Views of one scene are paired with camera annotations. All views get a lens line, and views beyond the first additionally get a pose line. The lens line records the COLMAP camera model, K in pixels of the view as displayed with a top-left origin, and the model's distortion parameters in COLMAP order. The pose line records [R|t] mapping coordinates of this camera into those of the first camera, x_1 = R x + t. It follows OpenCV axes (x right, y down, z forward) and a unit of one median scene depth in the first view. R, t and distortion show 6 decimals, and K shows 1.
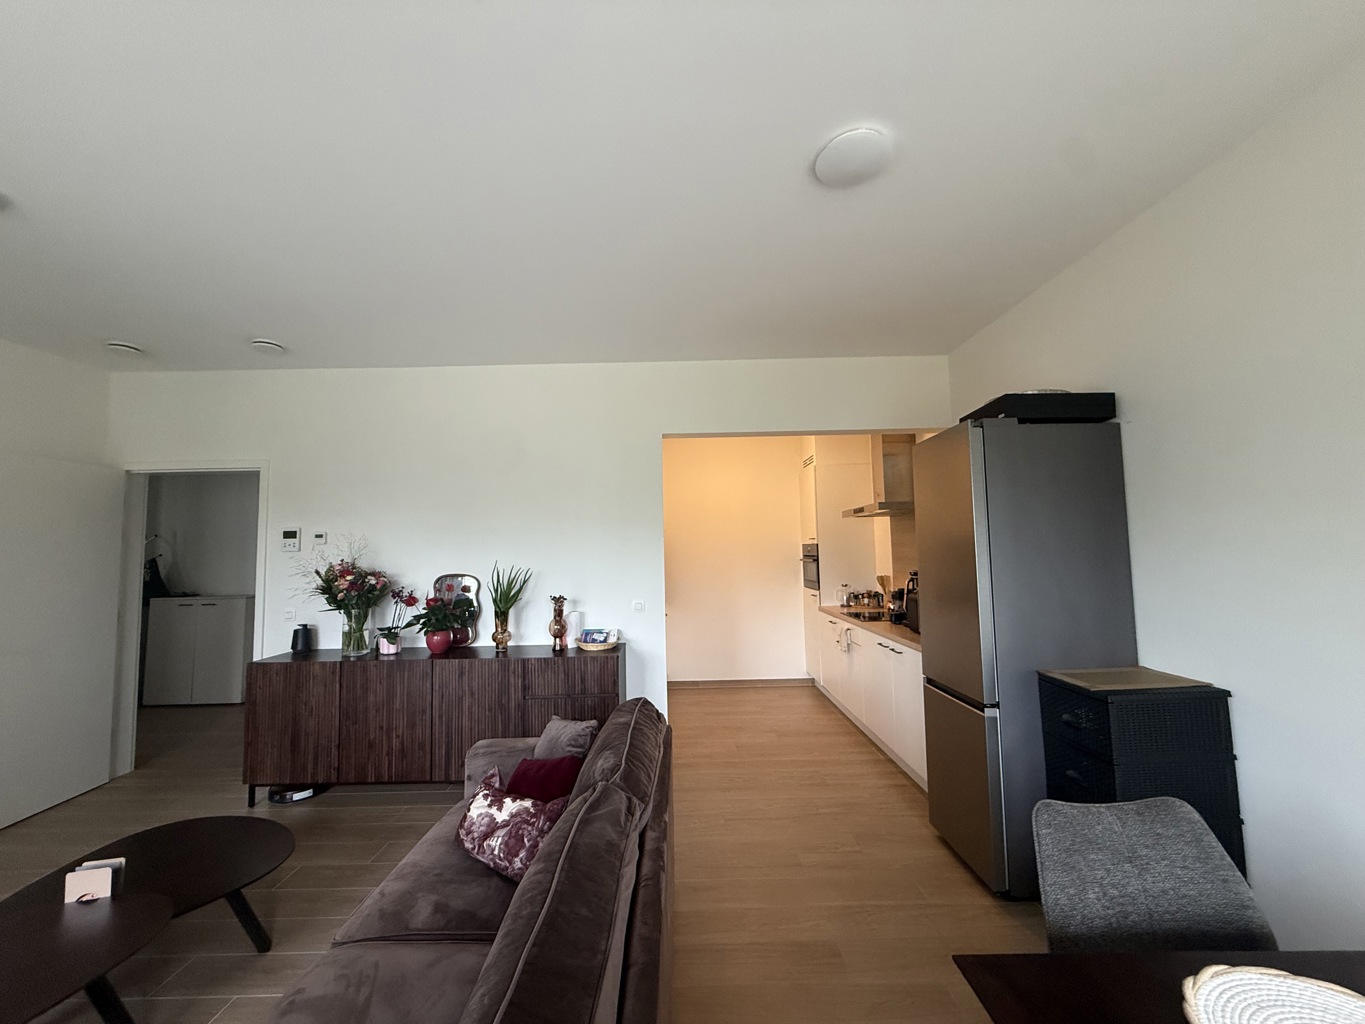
lens RADIAL K [[542.2, 0, 677.7], [0, 542.2, 511.3], [0, 0, 1]] dist [-0.000799, -0.000141]
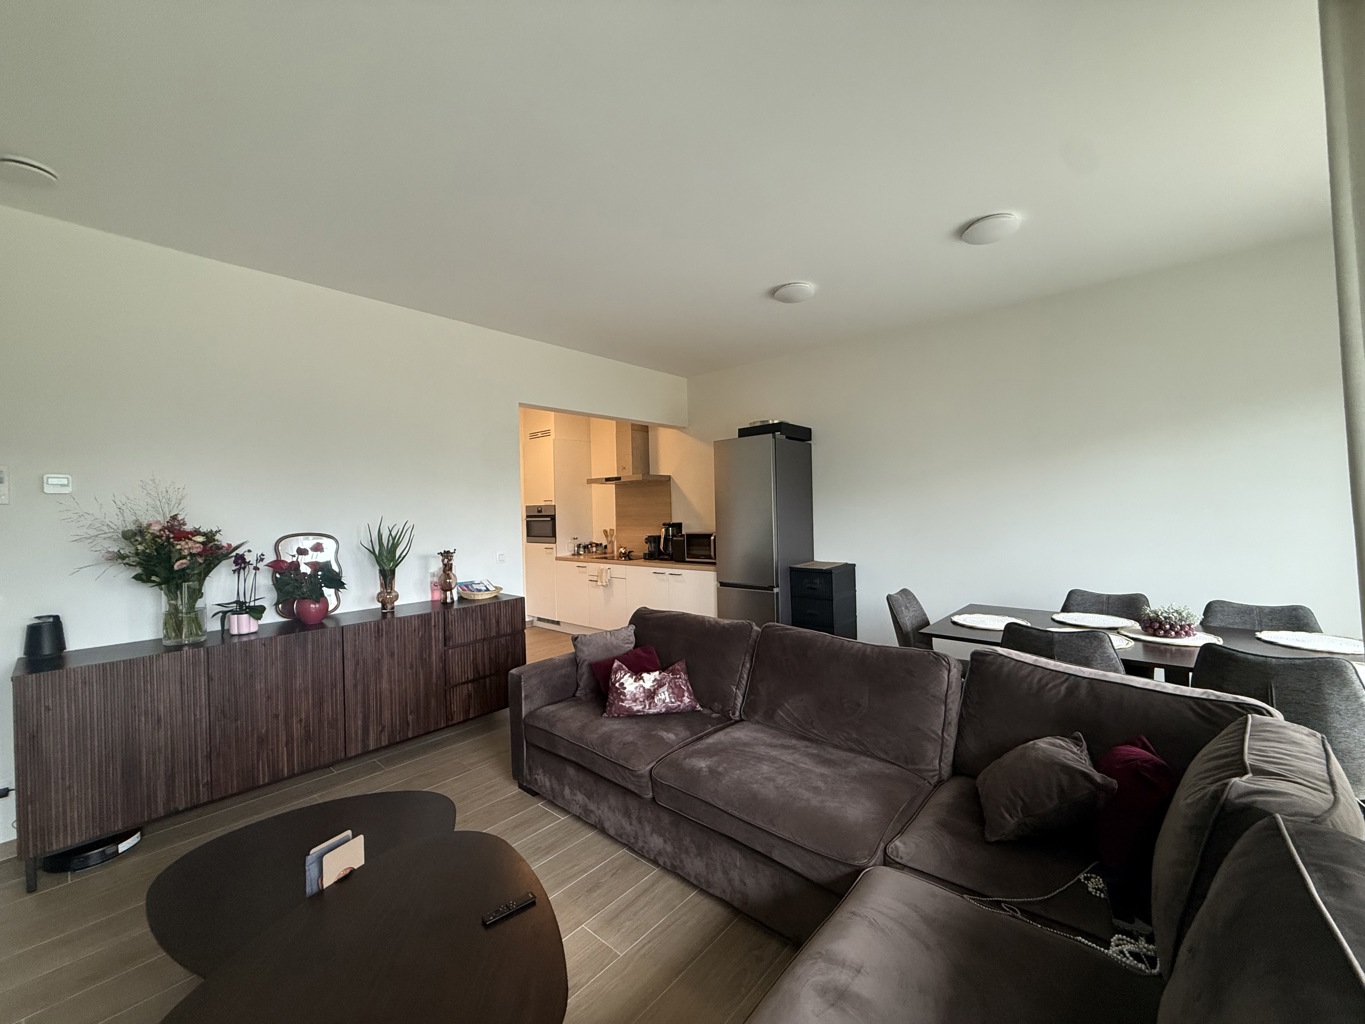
lens RADIAL K [[542.2, 0, 677.7], [0, 542.2, 511.3], [0, 0, 1]] dist [-0.000799, -0.000141]
pose [[0.661213, 0.001621, 0.750197, -0.691015], [-0.046402, 0.998171, 0.038741, 0.023318], [-0.748762, -0.060426, 0.660079, 0.010866]]
